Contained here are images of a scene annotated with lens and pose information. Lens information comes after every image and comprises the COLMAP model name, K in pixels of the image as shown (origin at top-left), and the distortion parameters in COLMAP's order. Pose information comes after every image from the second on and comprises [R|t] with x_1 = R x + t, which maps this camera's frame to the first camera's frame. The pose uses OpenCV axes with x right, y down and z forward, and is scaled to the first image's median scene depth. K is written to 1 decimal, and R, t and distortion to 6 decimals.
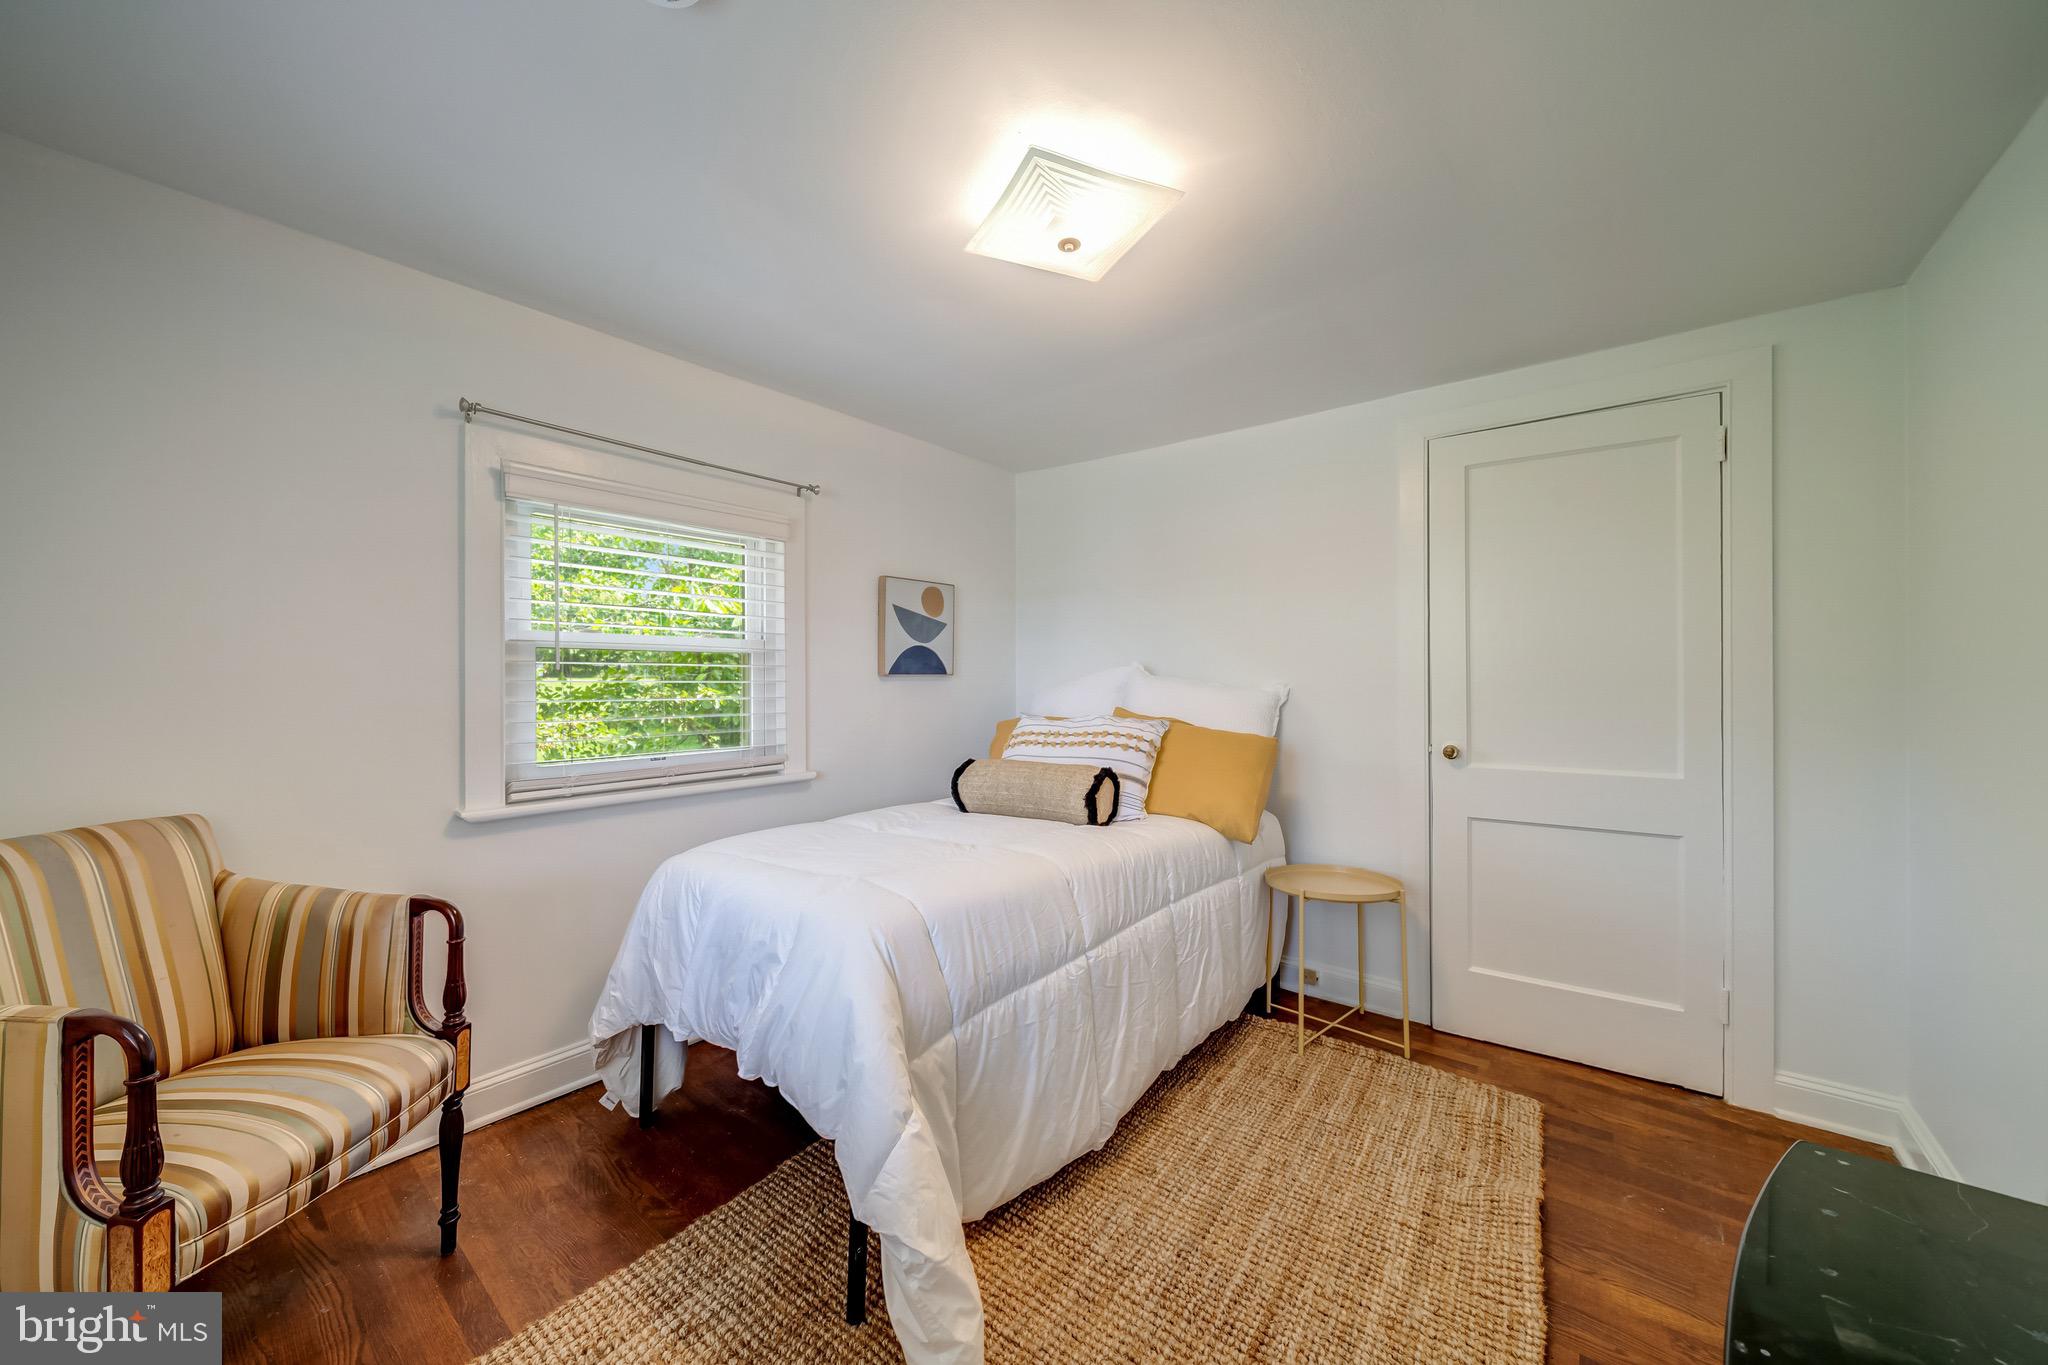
lens RADIAL K [[764.5, 0, 1031.1], [0, 764.5, 677.6], [0, 0, 1]] dist [-0.000614, -0.000190]
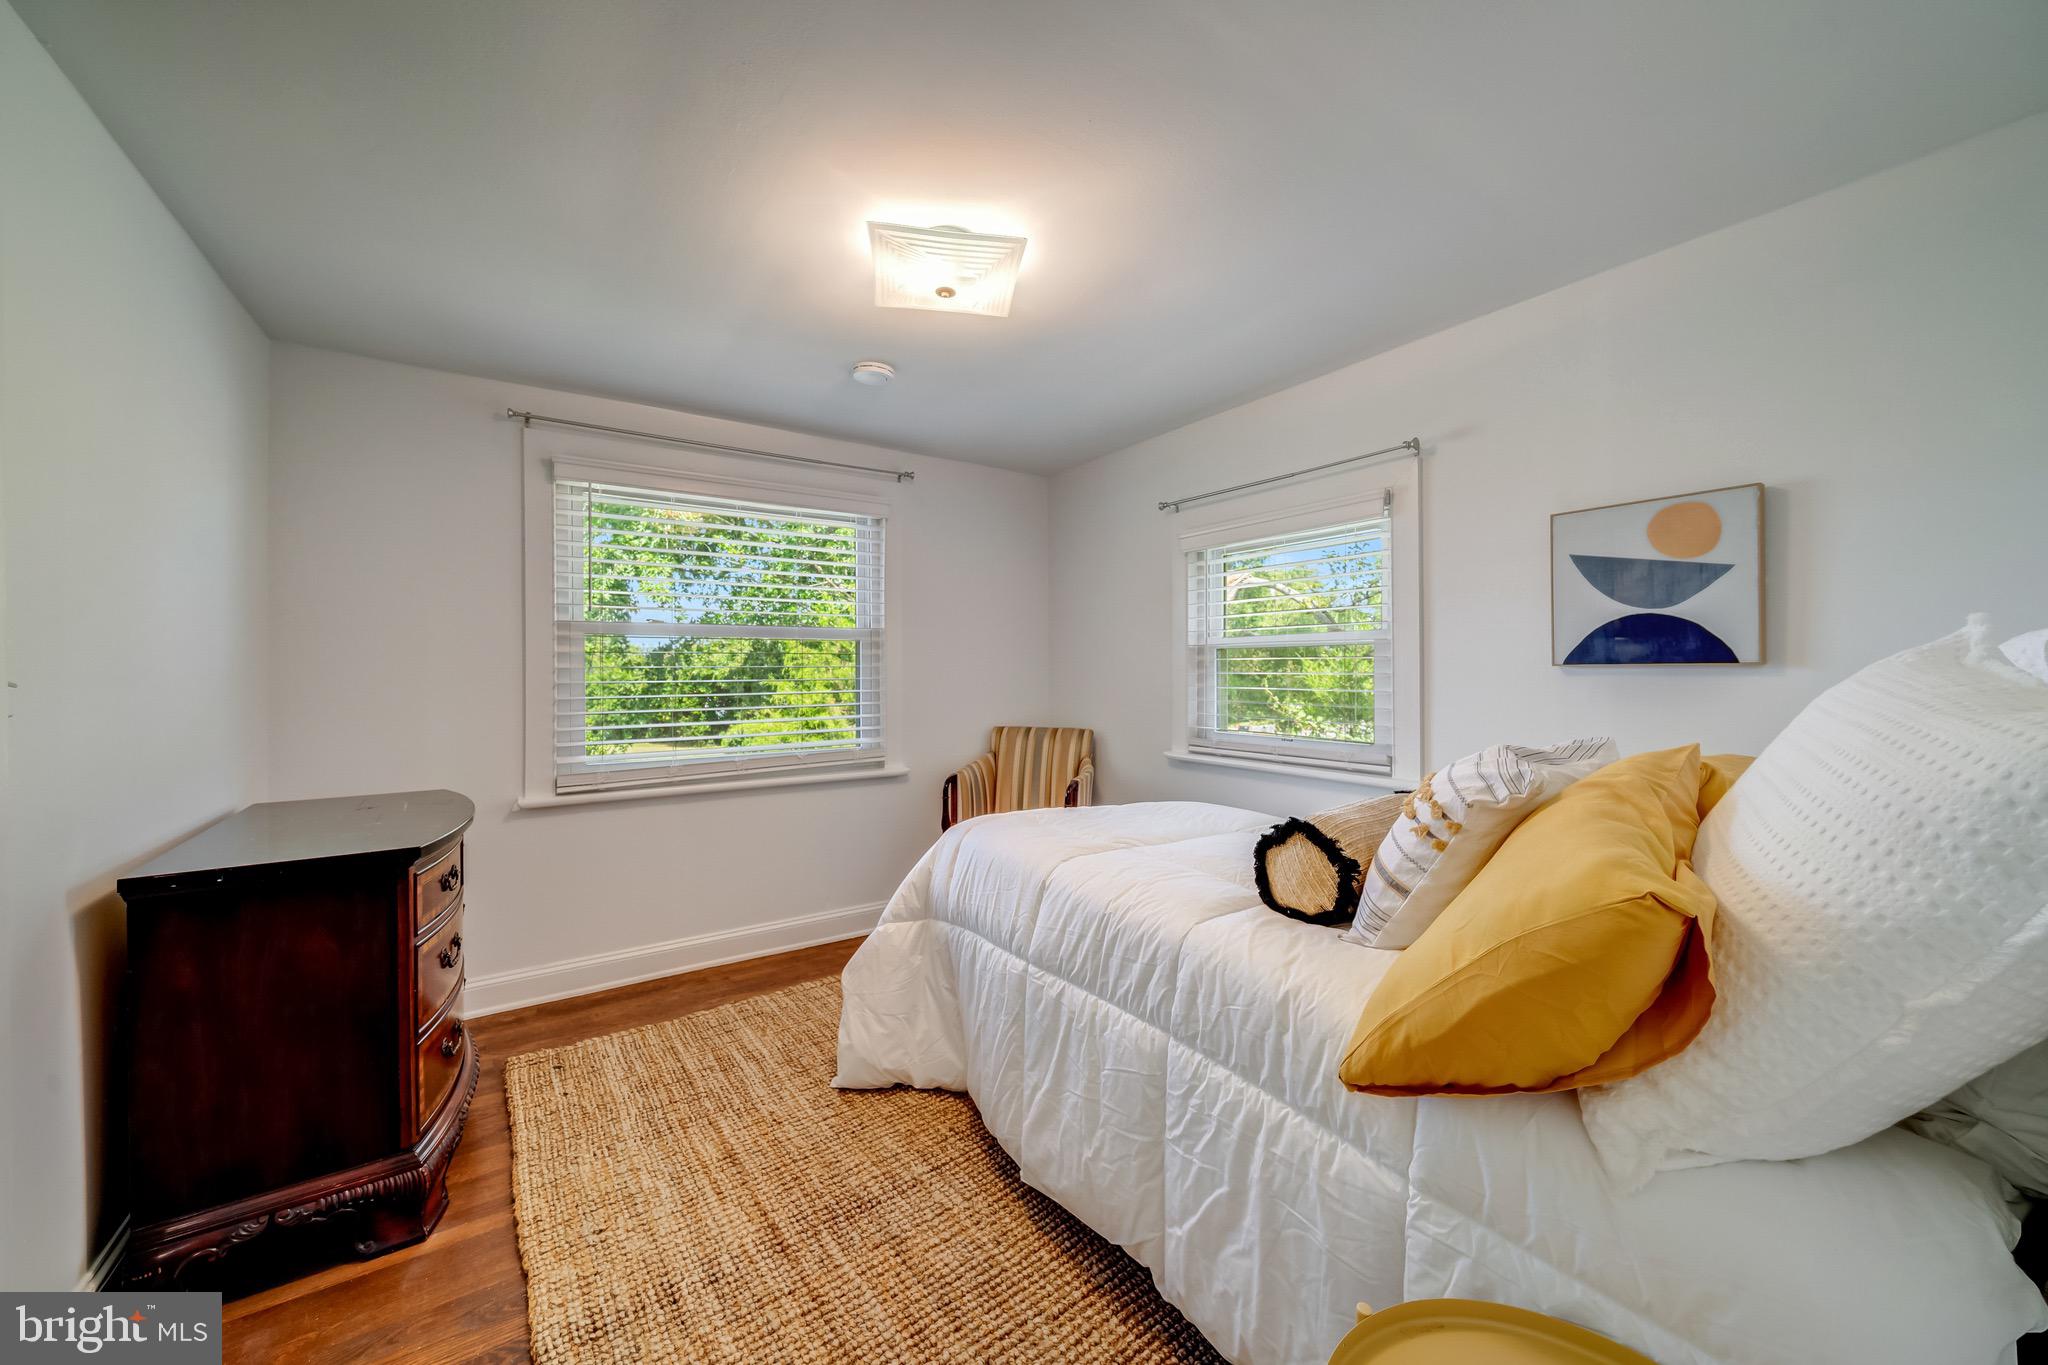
lens RADIAL K [[764.5, 0, 1031.1], [0, 764.5, 677.6], [0, 0, 1]] dist [-0.000614, -0.000190]
pose [[-0.314319, 0.010386, -0.949261, 0.579584], [-0.000521, 0.999938, 0.011113, 0.000519], [0.949317, 0.003988, -0.314294, 0.787075]]
